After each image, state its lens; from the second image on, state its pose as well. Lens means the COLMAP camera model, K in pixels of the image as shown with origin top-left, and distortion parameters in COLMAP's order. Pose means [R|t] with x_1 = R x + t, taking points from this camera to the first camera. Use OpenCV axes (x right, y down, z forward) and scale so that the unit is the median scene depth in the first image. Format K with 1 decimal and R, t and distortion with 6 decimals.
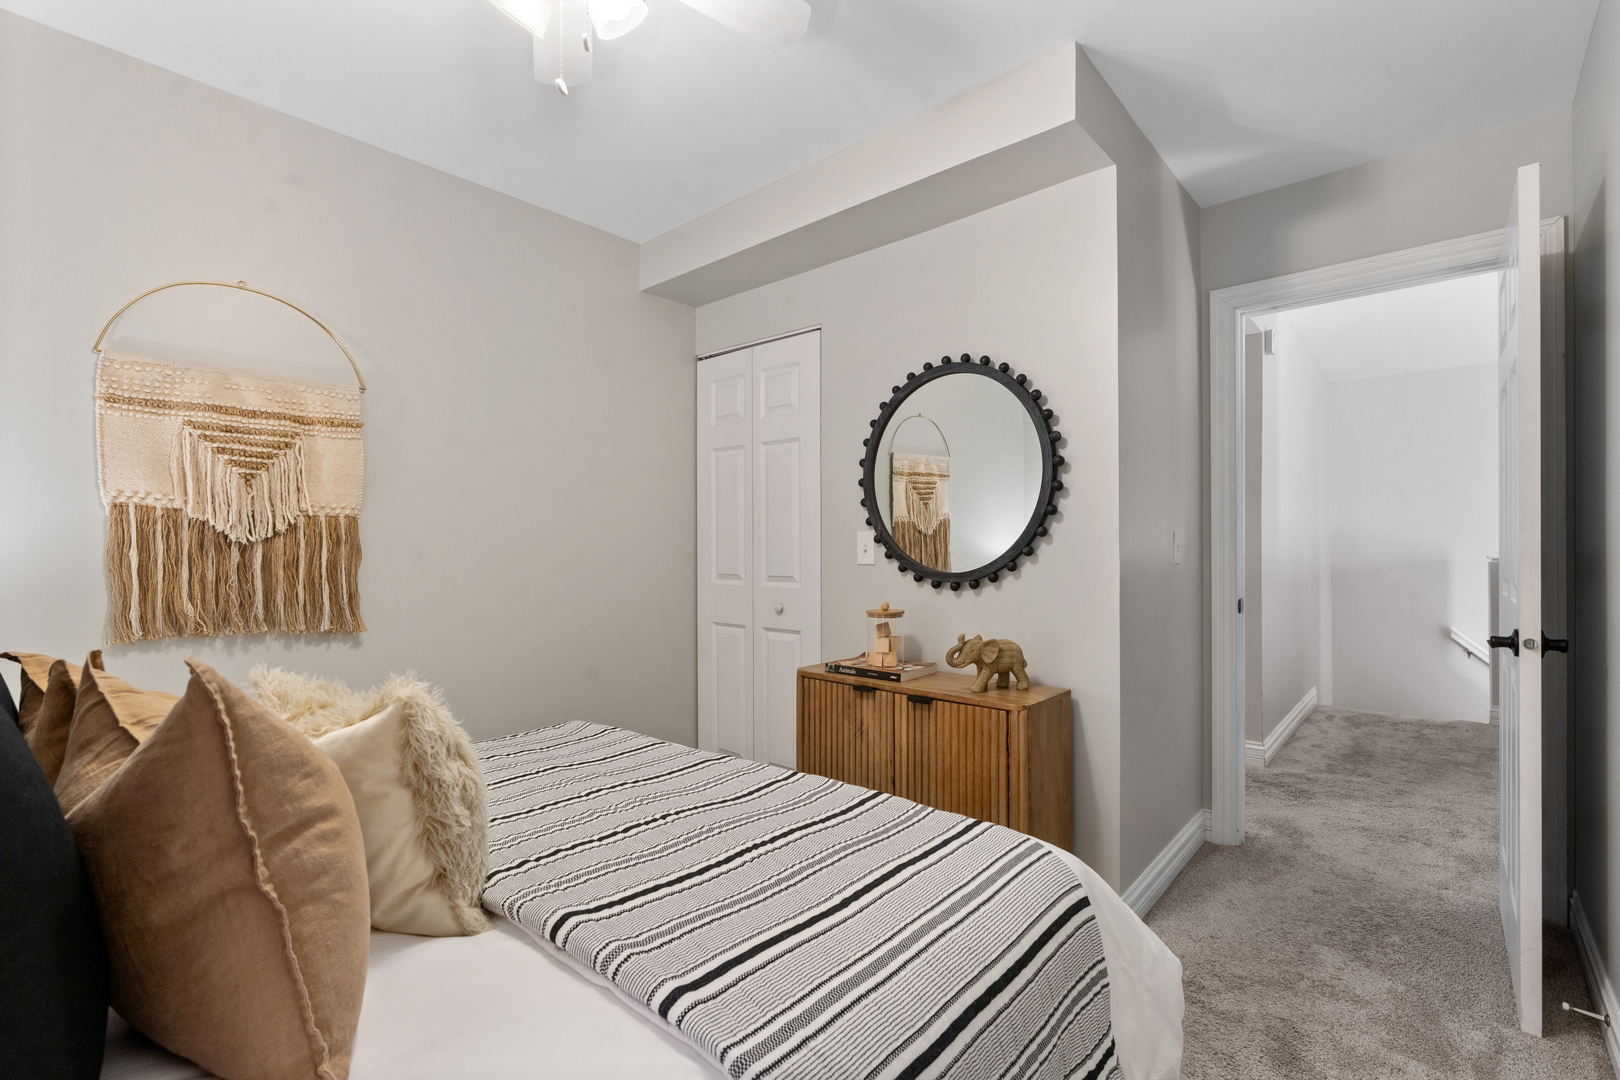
lens RADIAL K [[749.1, 0, 797.0], [0, 749.1, 537.8], [0, 0, 1]] dist [-0.004829, 0.002408]
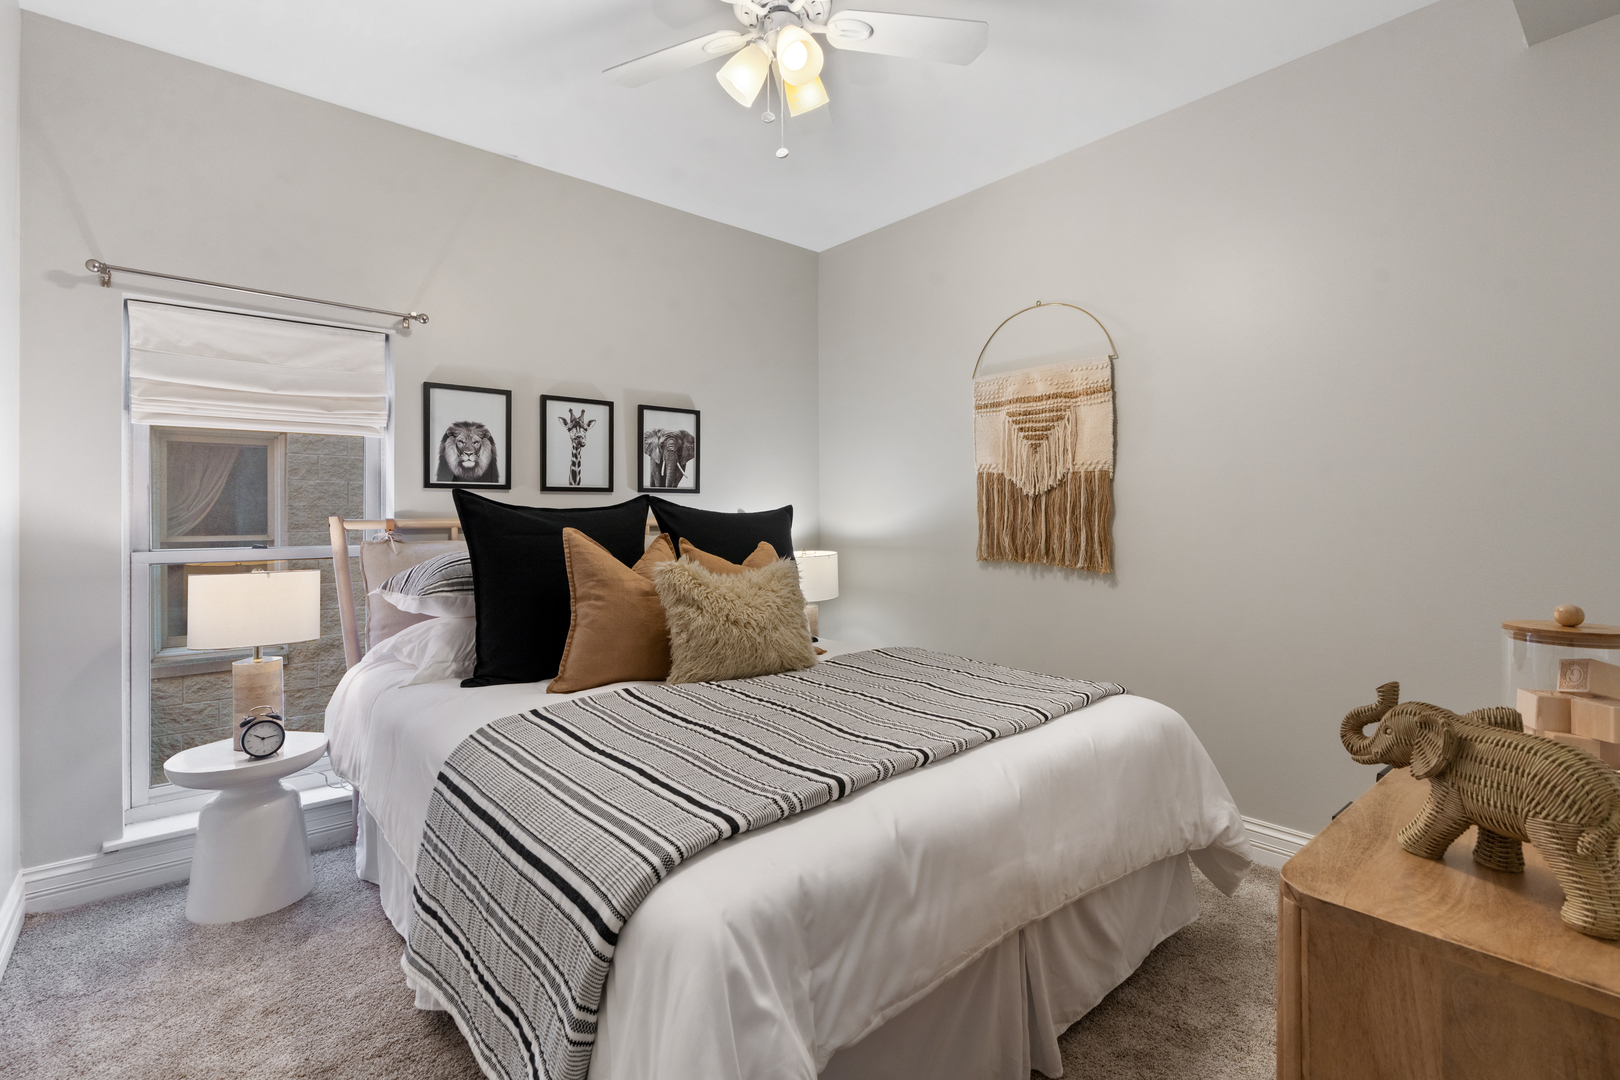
lens RADIAL K [[749.1, 0, 800.2], [0, 749.1, 511.6], [0, 0, 1]] dist [-0.004829, 0.002408]
pose [[-0.146833, -0.005843, -0.989144, 0.671958], [0.005365, 0.999963, -0.006704, 0.043762], [0.989147, -0.006291, -0.146796, 0.796305]]
